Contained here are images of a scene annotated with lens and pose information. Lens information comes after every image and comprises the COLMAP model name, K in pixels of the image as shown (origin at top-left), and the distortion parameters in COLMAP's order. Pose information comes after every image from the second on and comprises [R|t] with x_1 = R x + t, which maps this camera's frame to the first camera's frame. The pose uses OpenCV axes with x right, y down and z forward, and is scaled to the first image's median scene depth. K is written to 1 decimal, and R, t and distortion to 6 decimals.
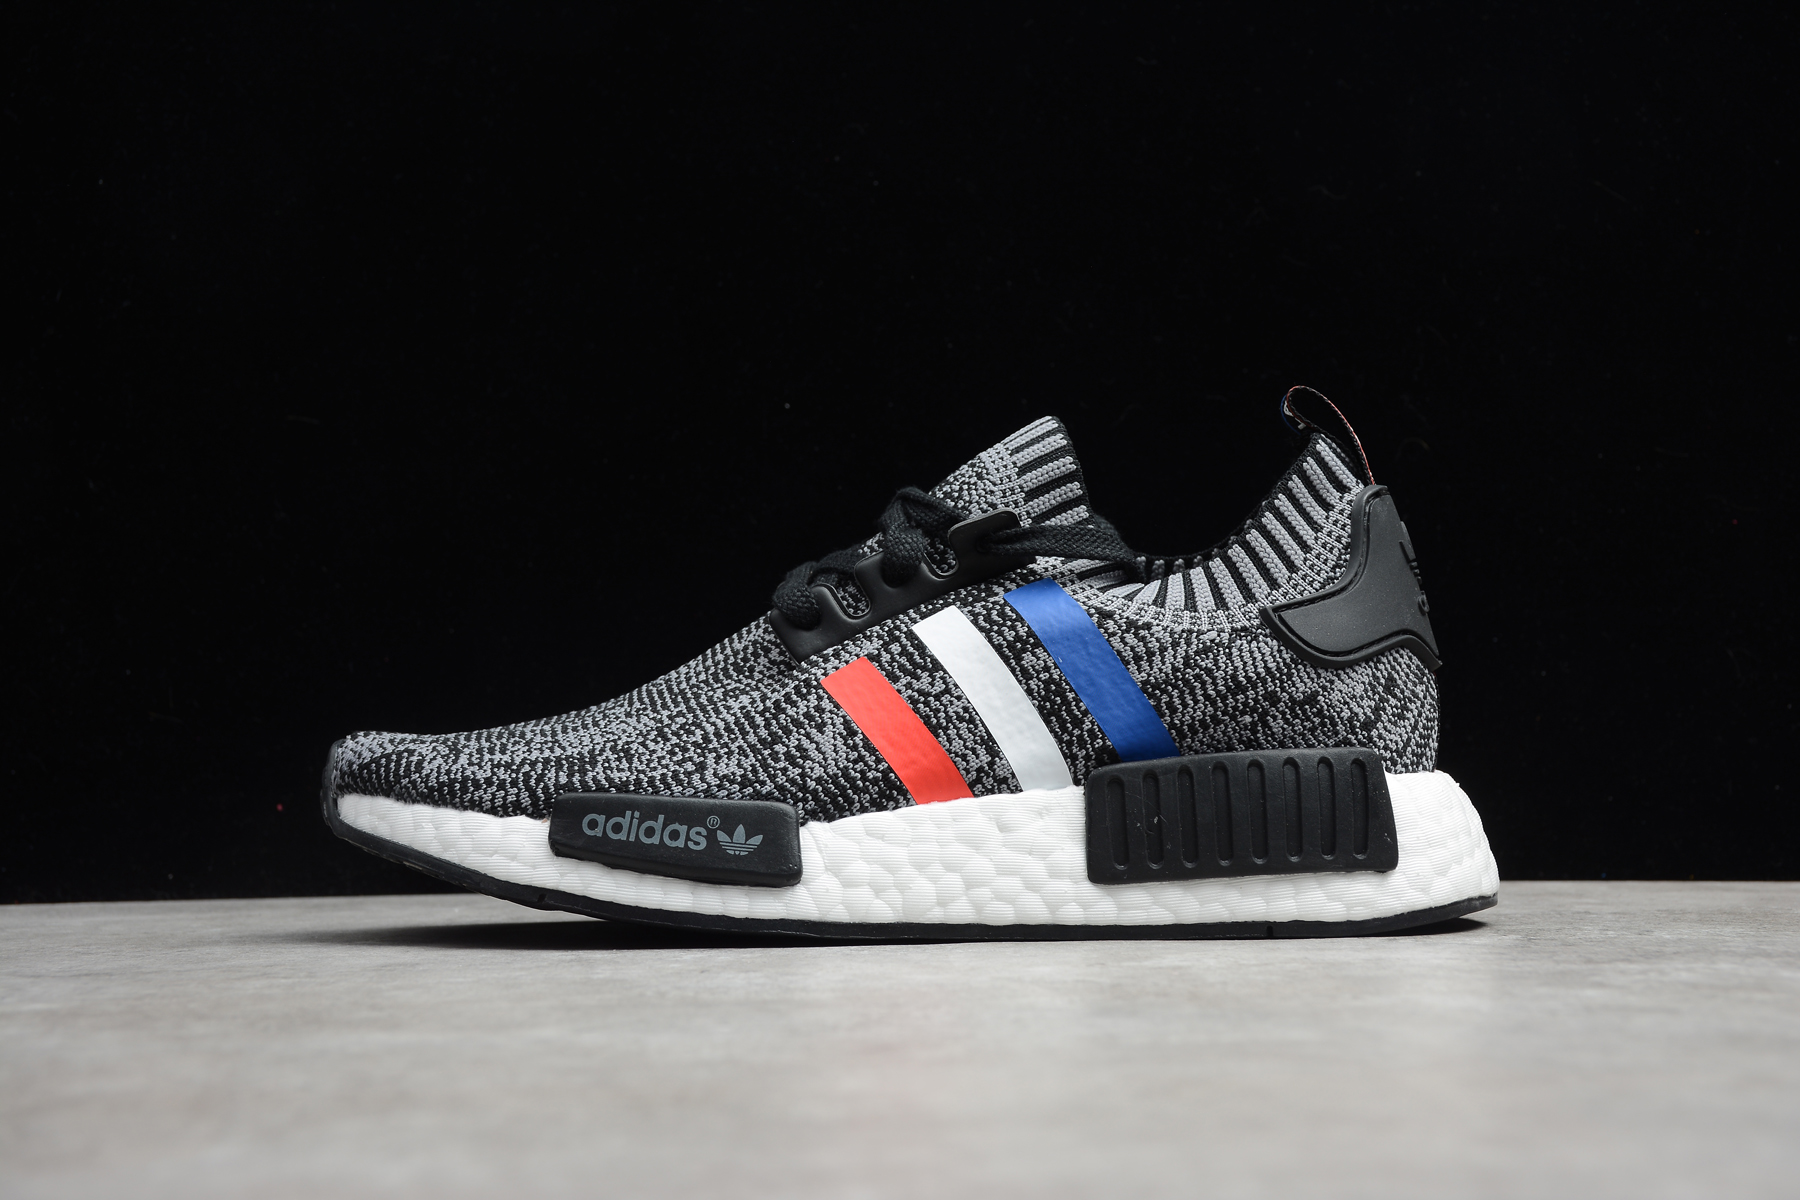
lens RADIAL K [[2701.8, 0, 878.3], [0, 2701.8, 576.2], [0, 0, 1]] dist [0.037639, -0.024134]
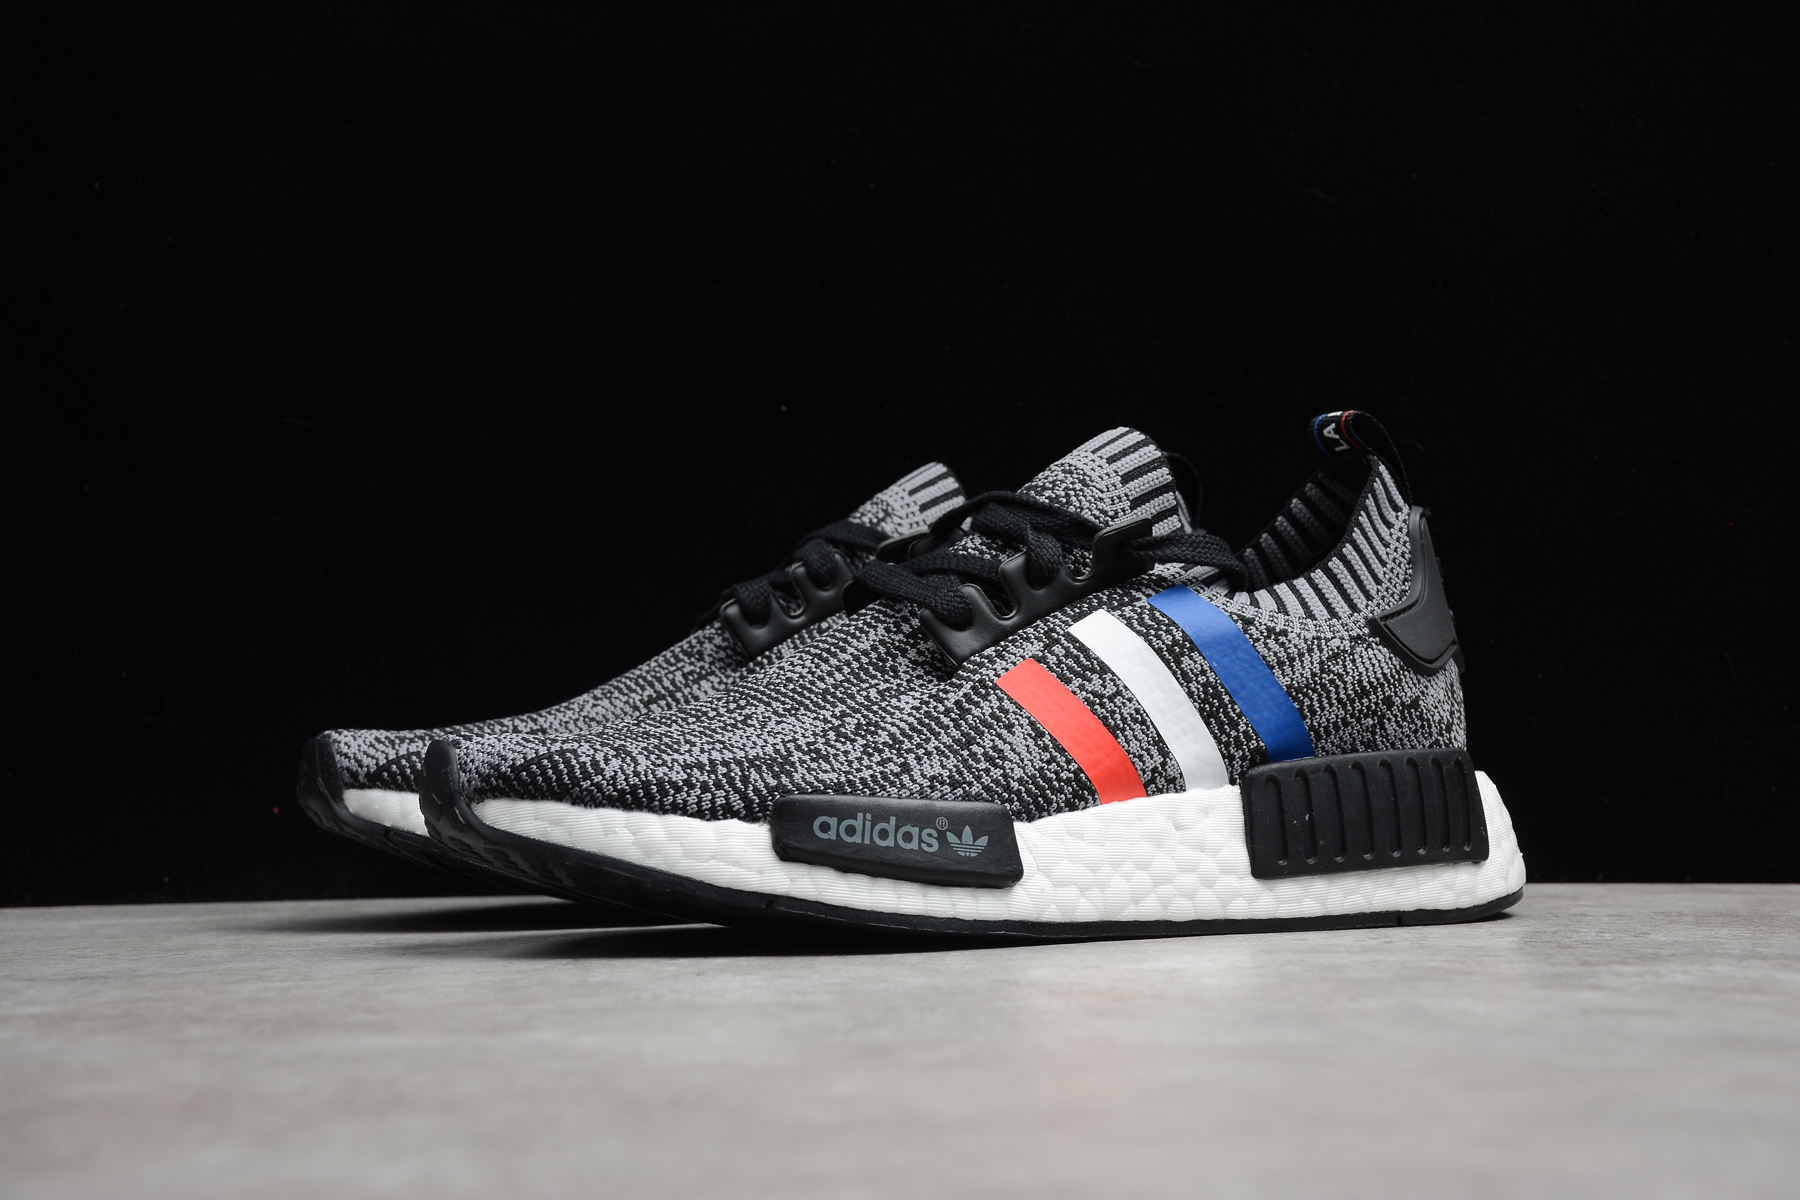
lens RADIAL K [[2675.9, 0, 900.0], [0, 2675.9, 600.0], [0, 0, 1]] dist [0.010517, 0.059253]
pose [[0.915579, 0.022658, 0.401500, -0.457863], [-0.024327, 0.999704, -0.000942, 0.010458], [-0.401402, -0.008904, 0.915859, 0.109541]]
